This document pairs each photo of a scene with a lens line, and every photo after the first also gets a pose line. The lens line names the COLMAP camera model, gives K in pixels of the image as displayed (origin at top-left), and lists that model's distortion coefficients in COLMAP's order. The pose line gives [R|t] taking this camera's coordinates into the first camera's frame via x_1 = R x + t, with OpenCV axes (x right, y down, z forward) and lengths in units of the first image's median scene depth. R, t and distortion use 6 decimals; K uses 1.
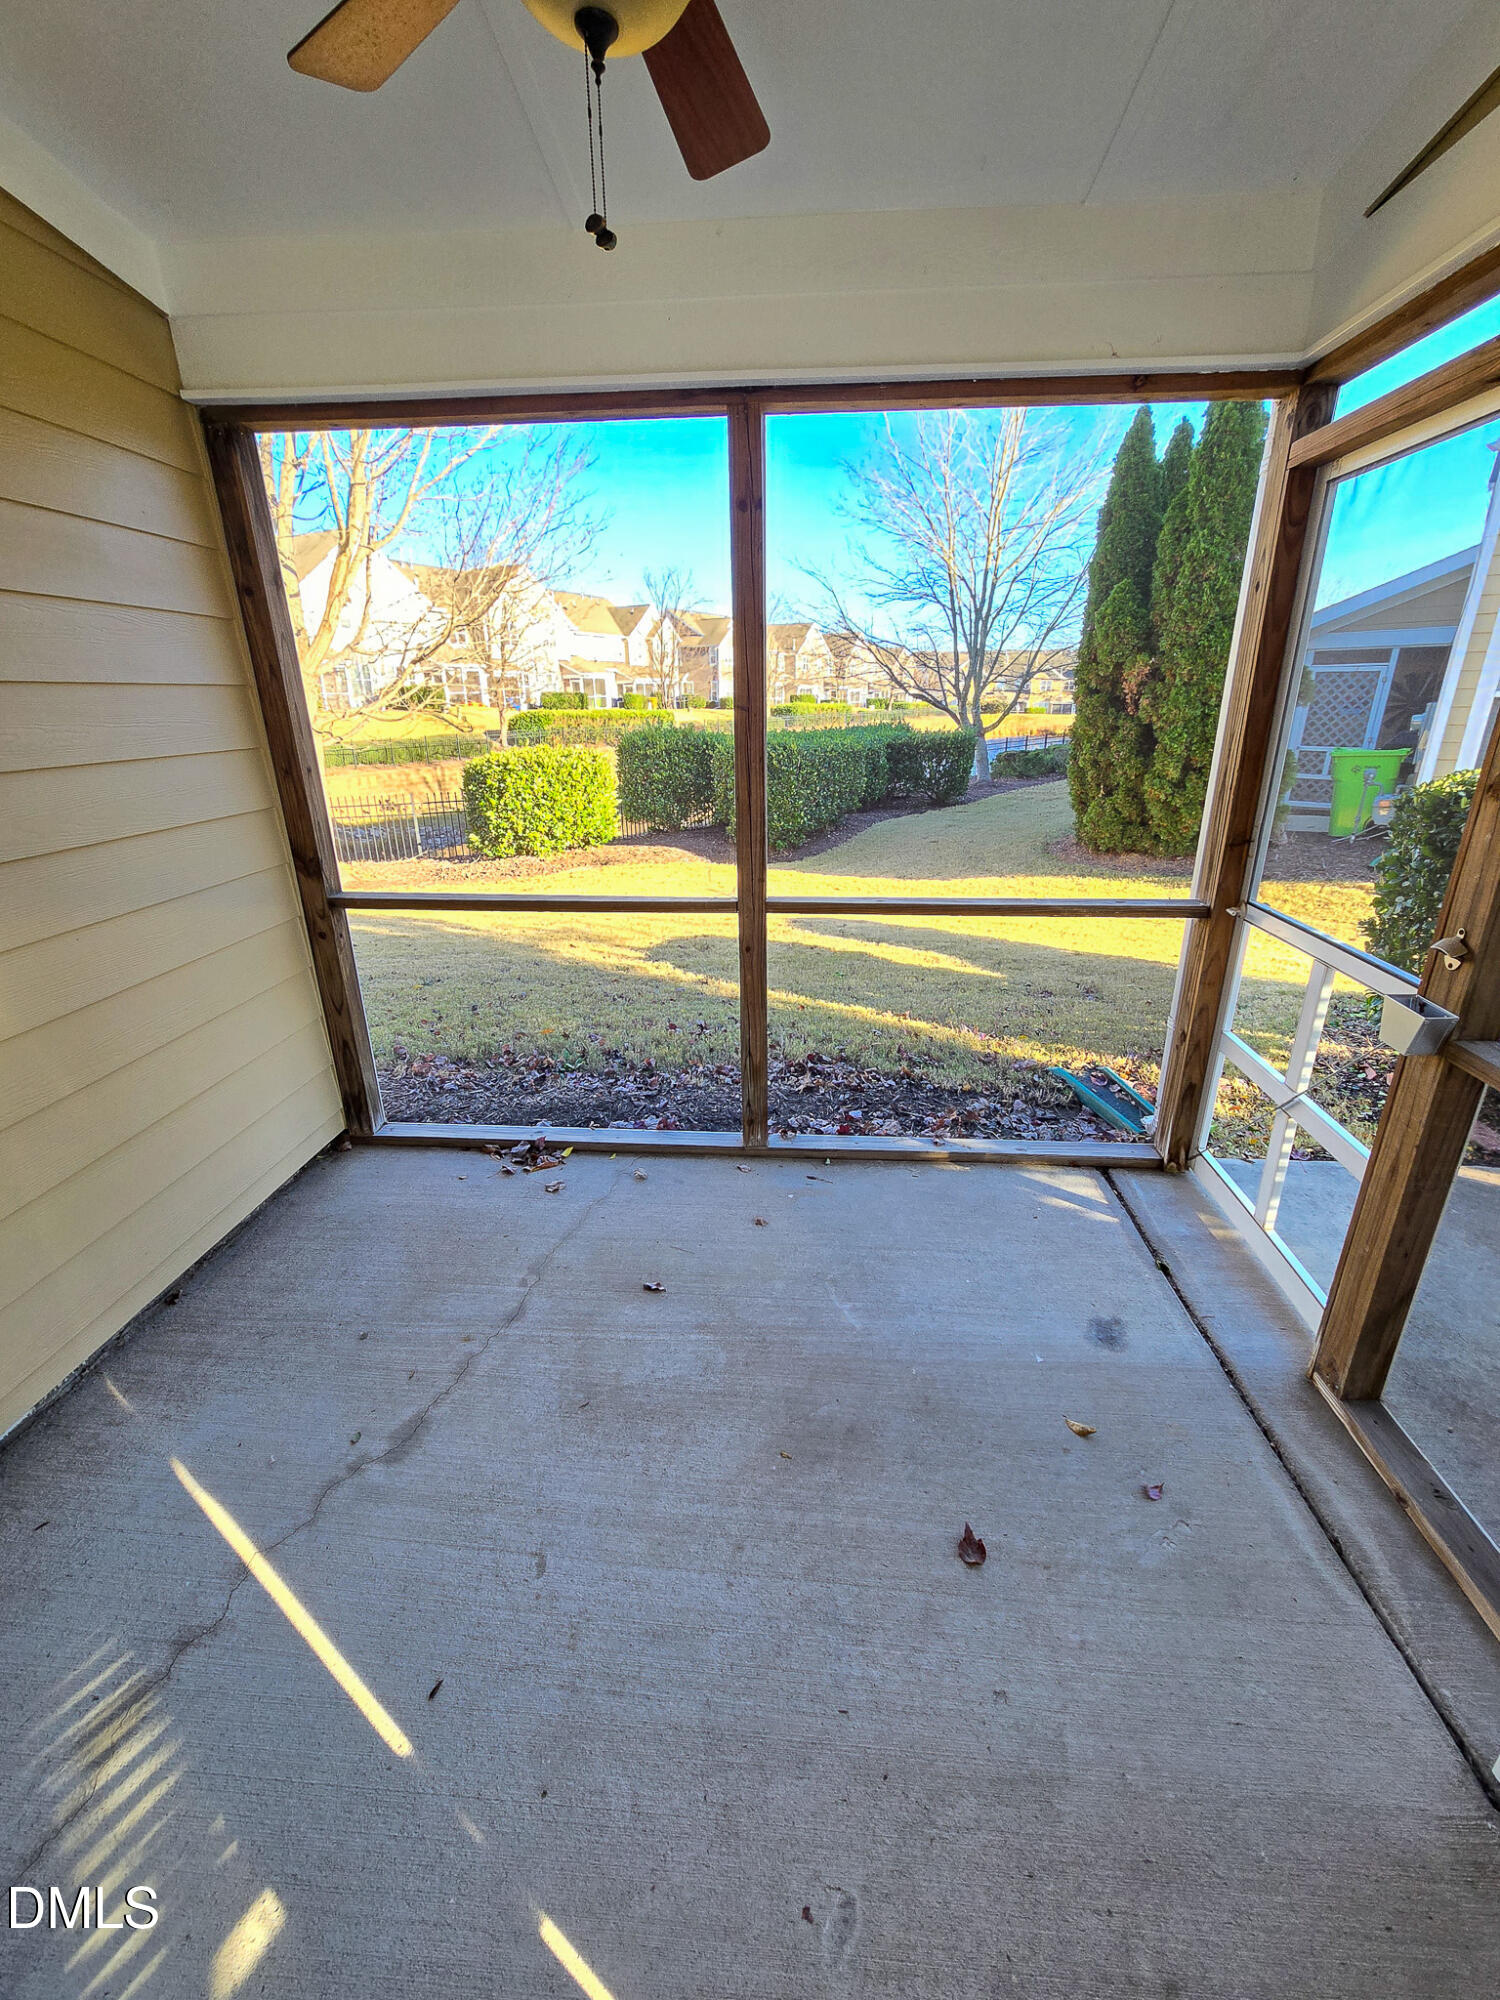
lens RADIAL K [[822.2, 0, 753.9], [0, 822.2, 1003.5], [0, 0, 1]] dist [0.000939, -0.001474]
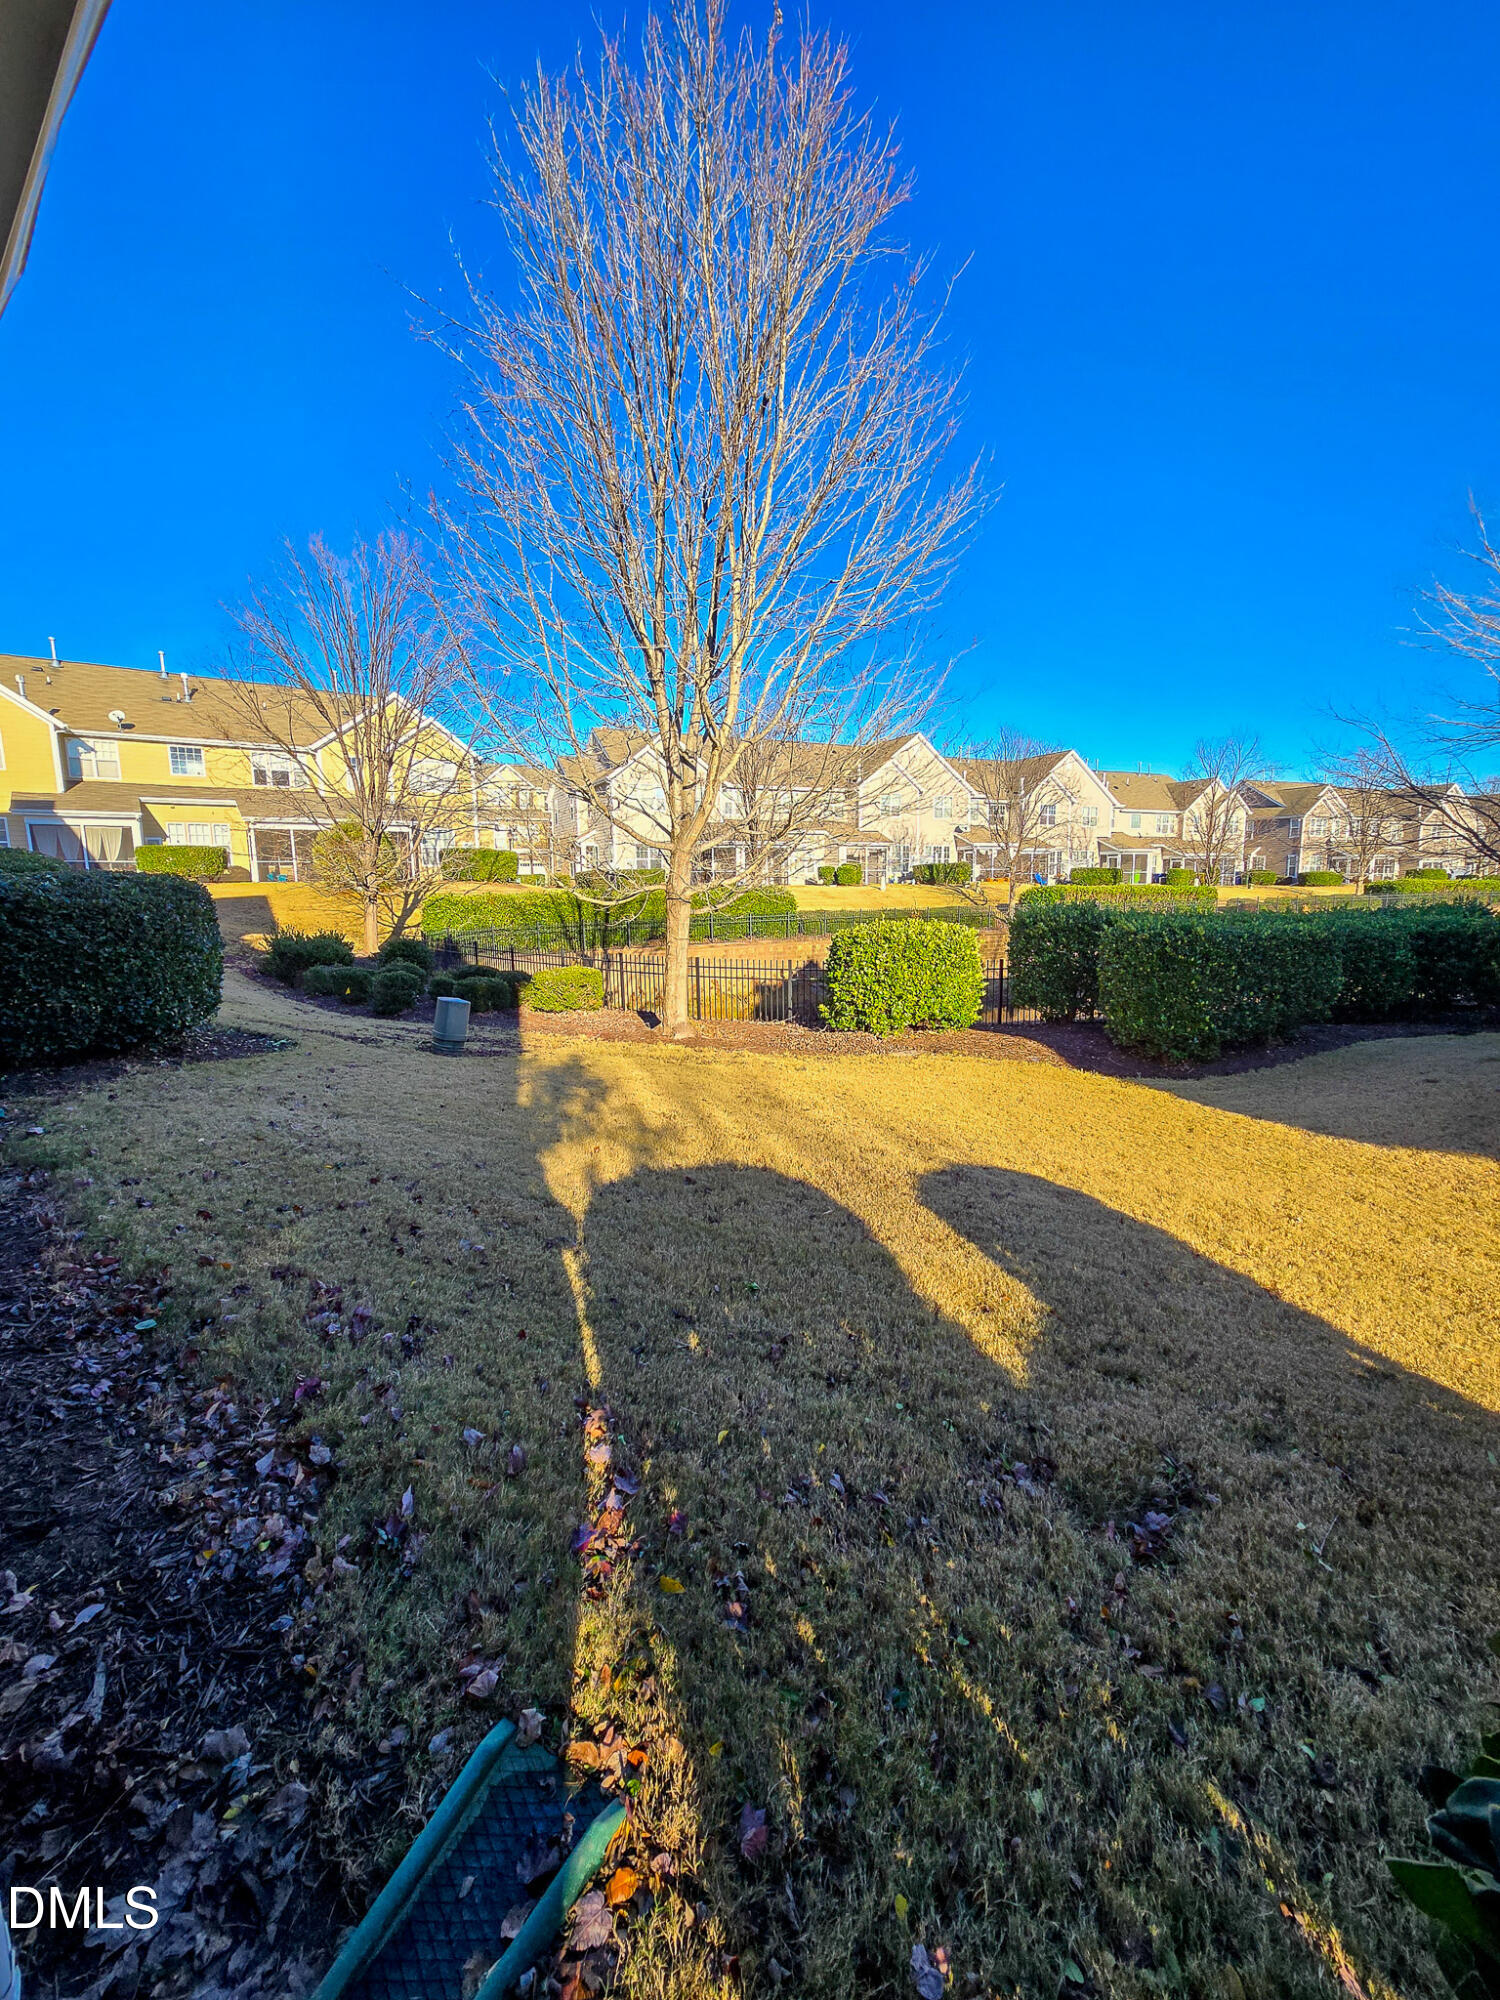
lens RADIAL K [[822.2, 0, 748.7], [0, 822.2, 996.7], [0, 0, 1]] dist [0.000939, -0.001474]
pose [[0.796180, 0.085792, -0.598947, 0.146401], [-0.207684, 0.968505, -0.137347, -0.052158], [0.568300, 0.233745, 0.788922, 0.147328]]
